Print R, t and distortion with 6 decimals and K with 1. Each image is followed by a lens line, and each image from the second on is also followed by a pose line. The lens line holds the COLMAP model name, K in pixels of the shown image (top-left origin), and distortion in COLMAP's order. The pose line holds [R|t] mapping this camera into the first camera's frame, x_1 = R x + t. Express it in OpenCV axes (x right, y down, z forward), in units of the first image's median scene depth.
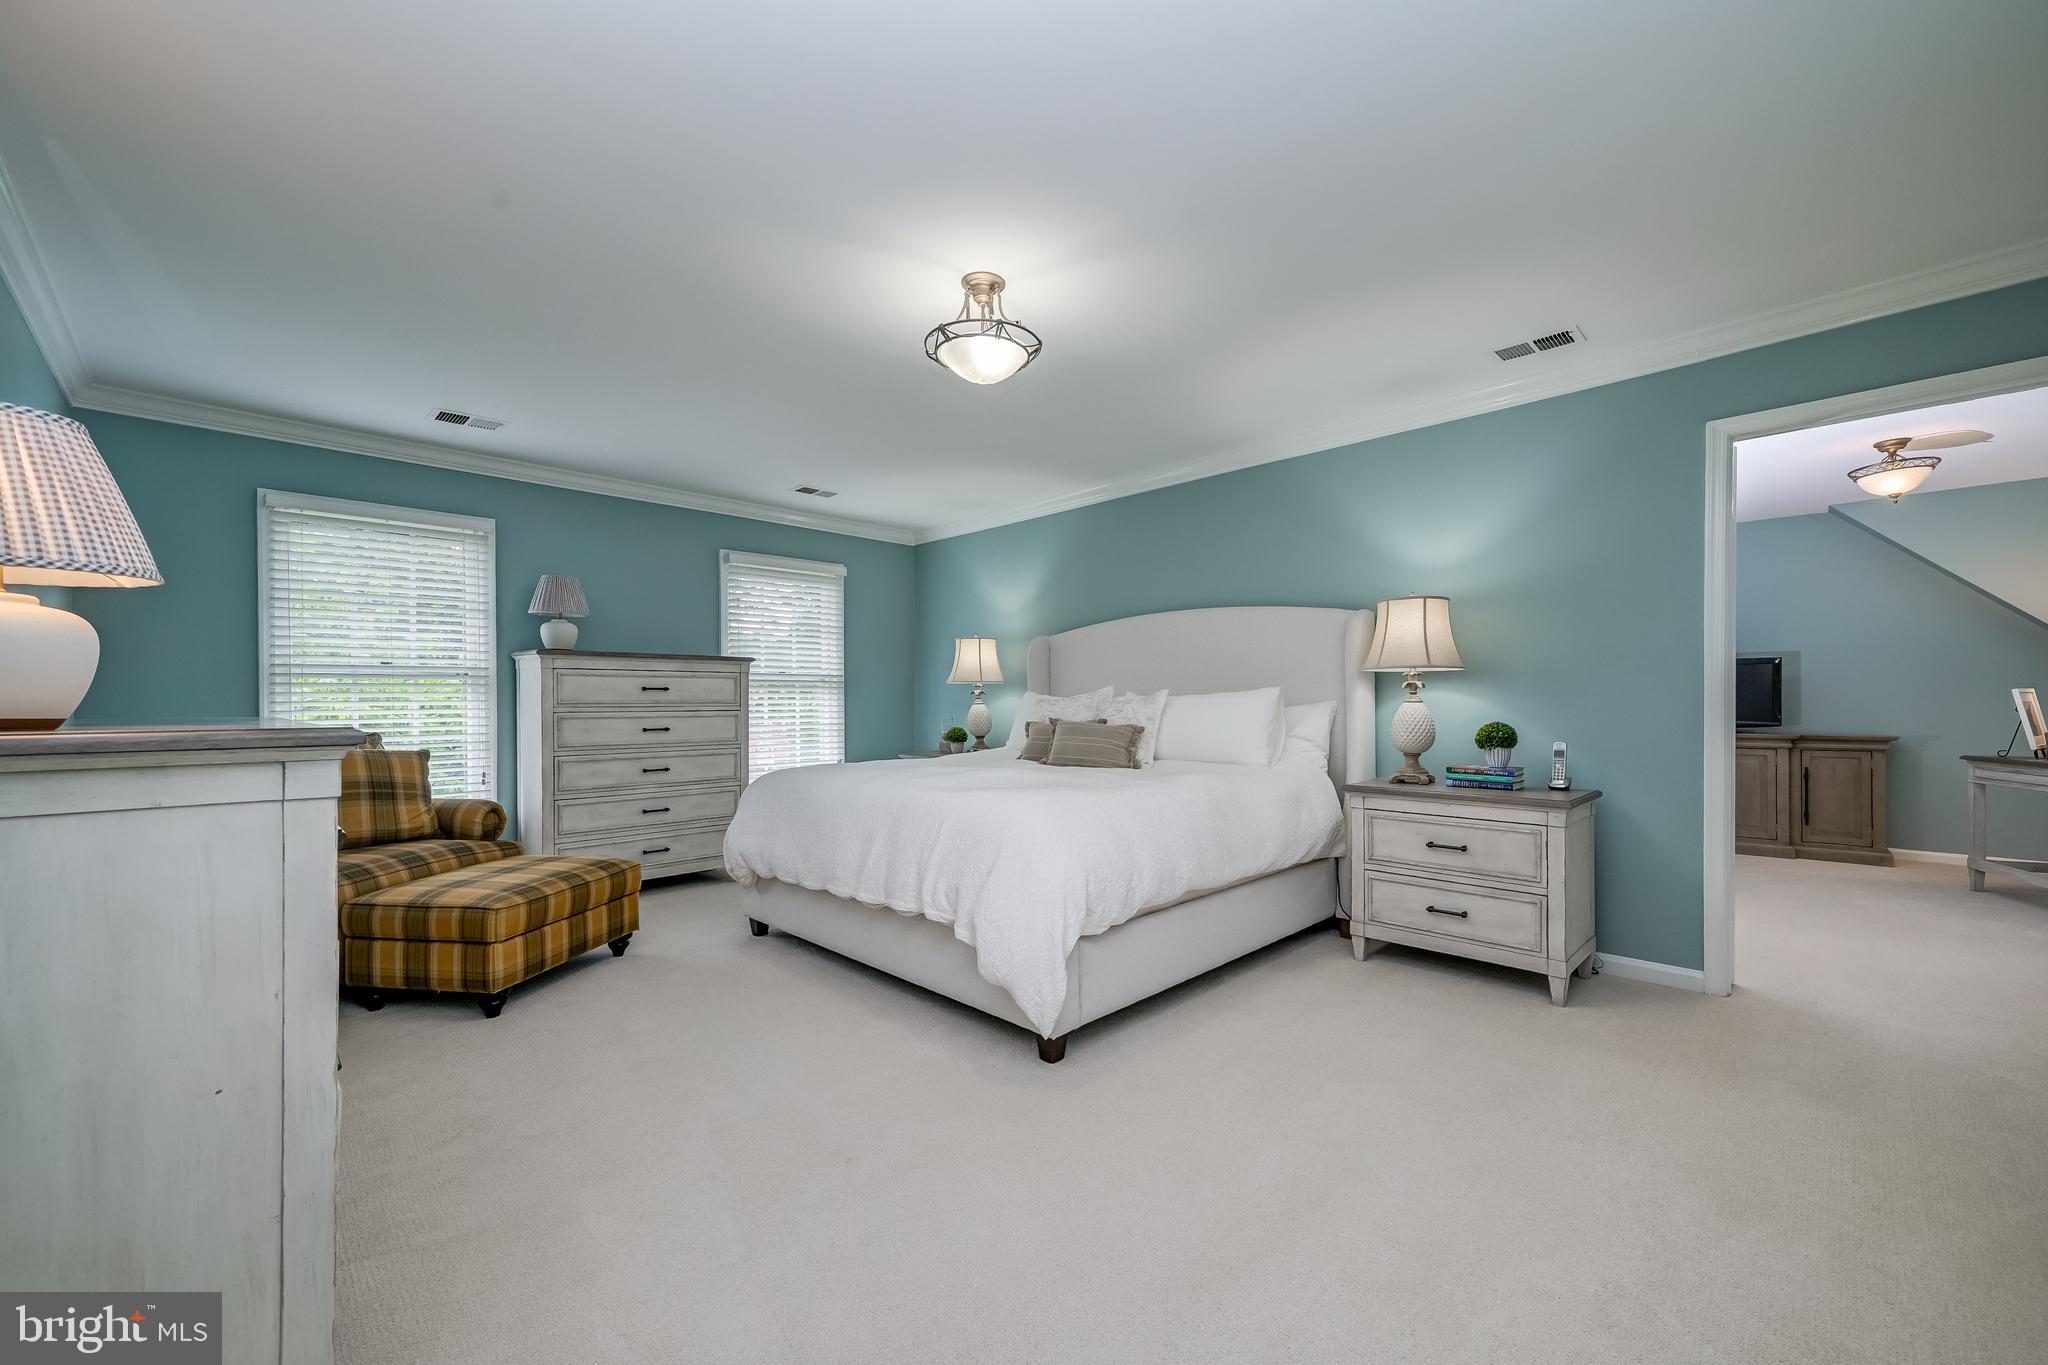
lens RADIAL K [[812.0, 0, 1027.8], [0, 812.0, 691.3], [0, 0, 1]] dist [0.010668, 0.000108]
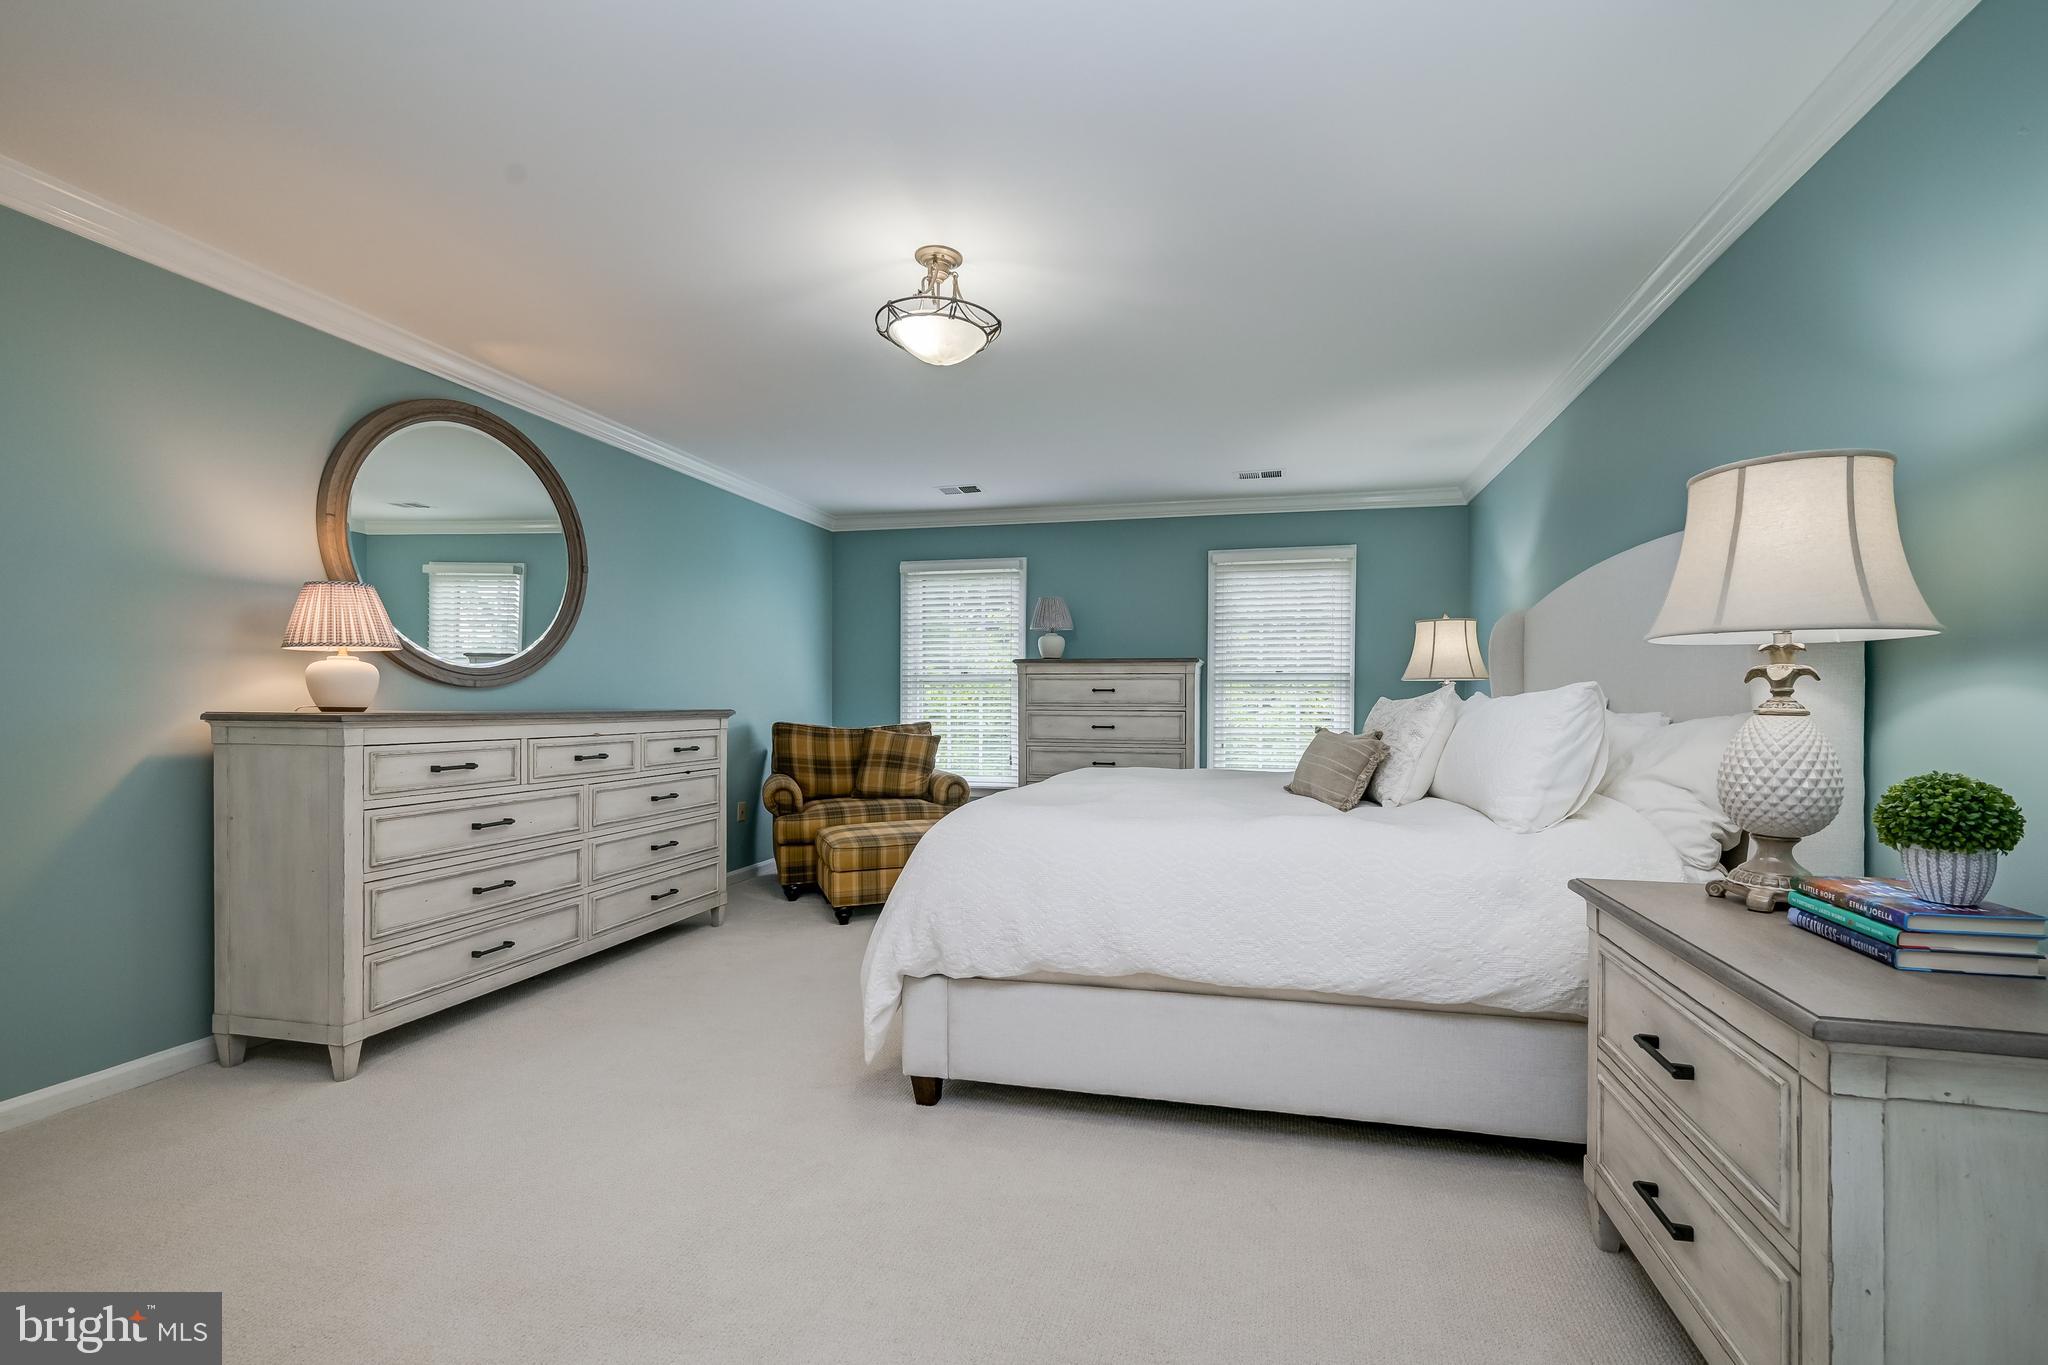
lens RADIAL K [[835.9, 0, 1030.6], [0, 835.9, 693.3], [0, 0, 1]] dist [-0.000885, -0.000018]
pose [[0.527502, -0.001001, -0.849553, 0.495091], [0.003582, 0.999993, 0.001045, -0.000674], [0.849546, -0.003595, 0.527502, 0.345698]]
